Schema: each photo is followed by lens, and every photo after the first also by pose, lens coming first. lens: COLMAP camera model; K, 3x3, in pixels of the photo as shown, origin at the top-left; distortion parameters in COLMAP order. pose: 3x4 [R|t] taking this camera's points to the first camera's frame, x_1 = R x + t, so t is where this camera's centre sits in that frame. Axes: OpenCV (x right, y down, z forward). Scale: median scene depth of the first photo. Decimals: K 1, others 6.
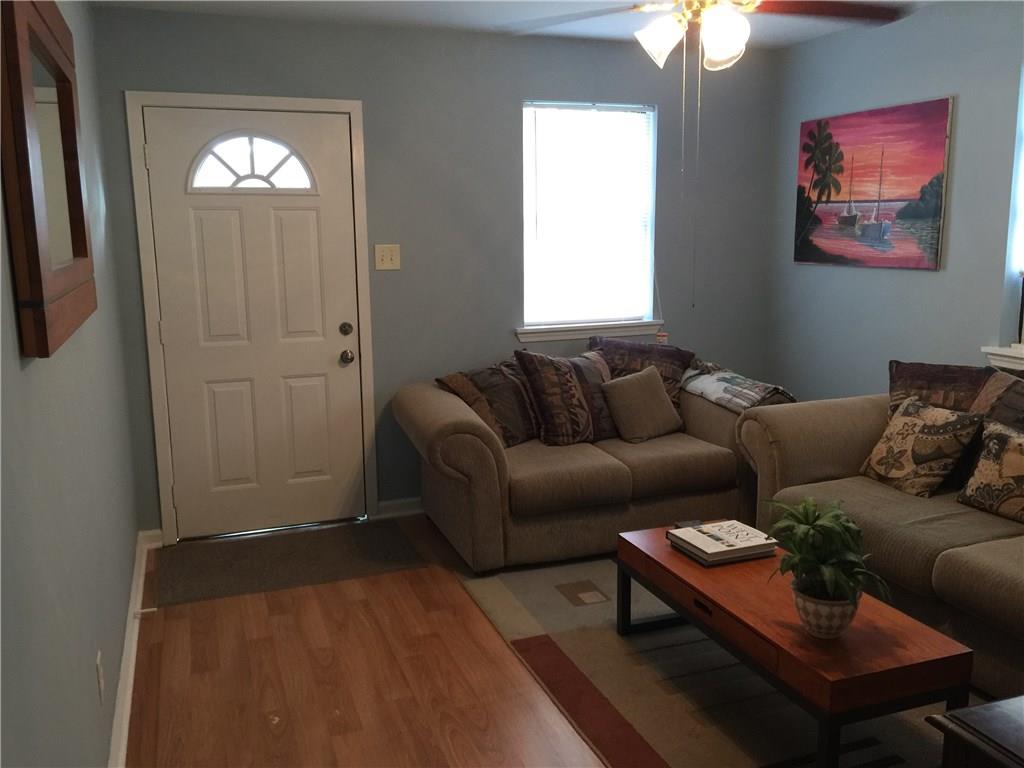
lens RADIAL K [[887.1, 0, 511.6], [0, 887.1, 383.2], [0, 0, 1]] dist [0.056404, -0.052431]
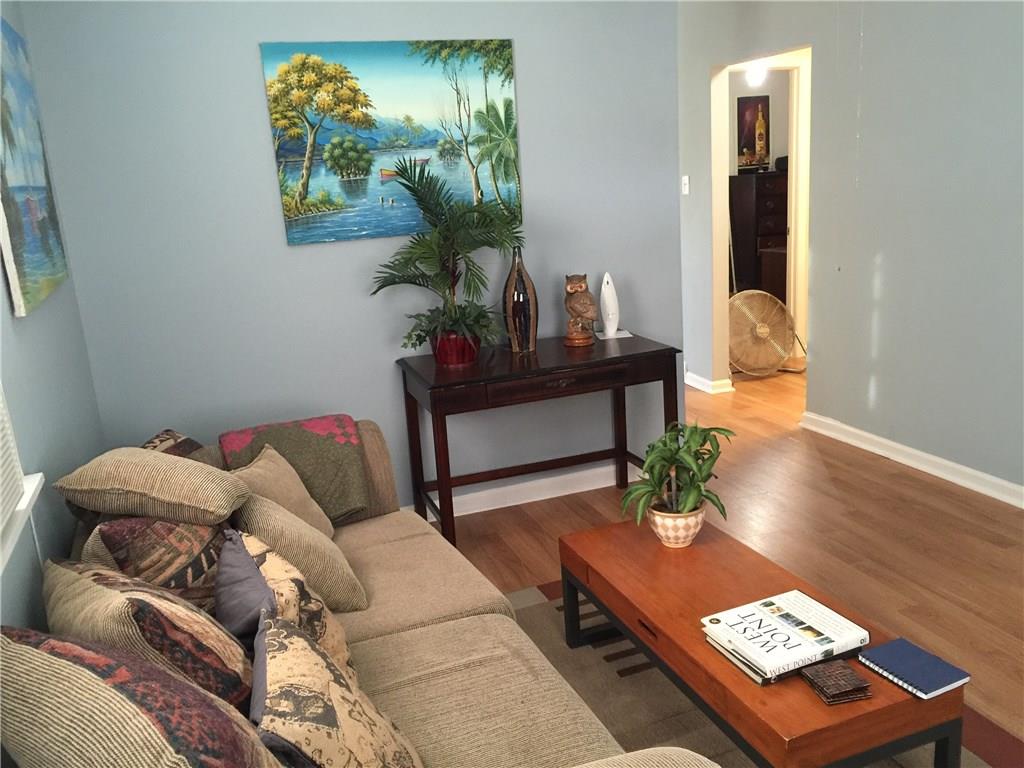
lens RADIAL K [[887.1, 0, 513.0], [0, 887.1, 384.1], [0, 0, 1]] dist [0.056404, -0.052431]
pose [[-0.996678, 0.080240, 0.013936, 0.416792], [0.078866, 0.908243, 0.410943, -0.291068], [0.020317, 0.410677, -0.911554, 1.542379]]
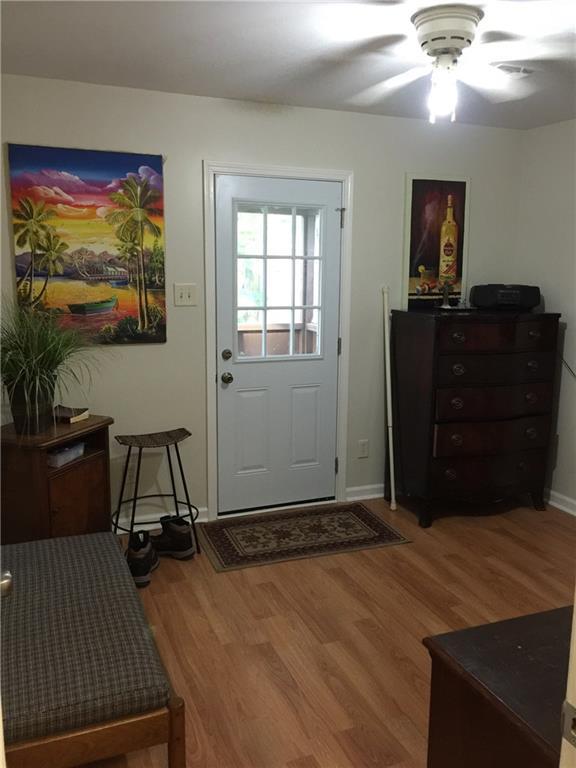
lens RADIAL K [[665.3, 0, 287.0], [0, 665.3, 383.6], [0, 0, 1]] dist [0.056404, -0.052431]
pose [[-0.999411, 0.011528, -0.032327, 0.196042], [-0.000901, 0.932769, 0.360472, -0.148042], [0.034309, 0.360289, -0.932210, 0.755517]]
